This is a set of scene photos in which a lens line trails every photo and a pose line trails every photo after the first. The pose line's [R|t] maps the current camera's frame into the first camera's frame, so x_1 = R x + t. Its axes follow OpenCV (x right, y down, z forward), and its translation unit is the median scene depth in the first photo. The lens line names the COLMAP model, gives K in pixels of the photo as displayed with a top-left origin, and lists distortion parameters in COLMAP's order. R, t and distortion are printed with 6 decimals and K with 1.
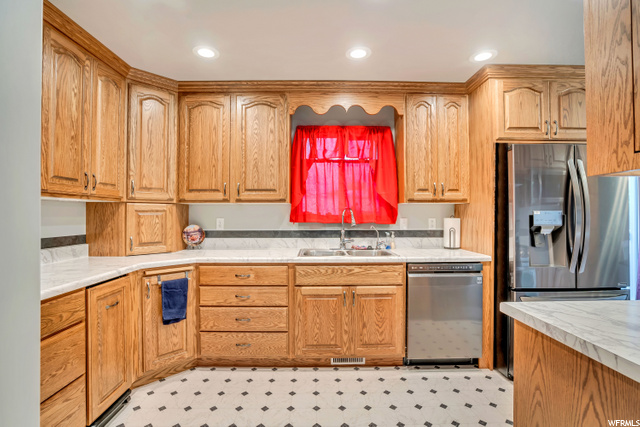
lens RADIAL K [[303.5, 0, 318.1], [0, 303.5, 213.8], [0, 0, 1]] dist [-0.045083, 0.013876]
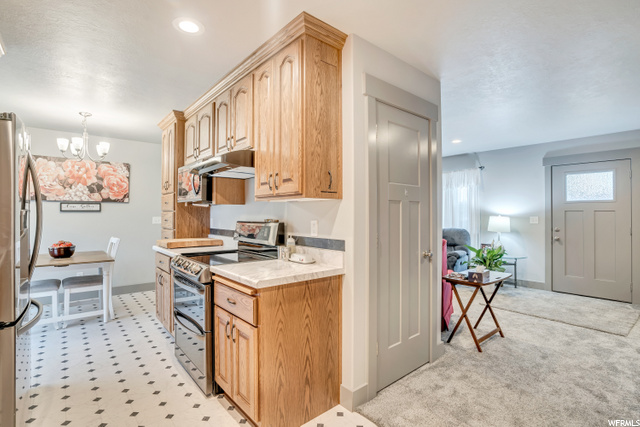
lens RADIAL K [[303.5, 0, 320.5], [0, 303.5, 214.9], [0, 0, 1]] dist [-0.045083, 0.013876]
pose [[-0.651111, 0.001345, 0.758981, -0.252292], [-0.003906, 0.999979, -0.005122, 0.002854], [-0.758972, -0.006299, -0.651092, 0.719956]]
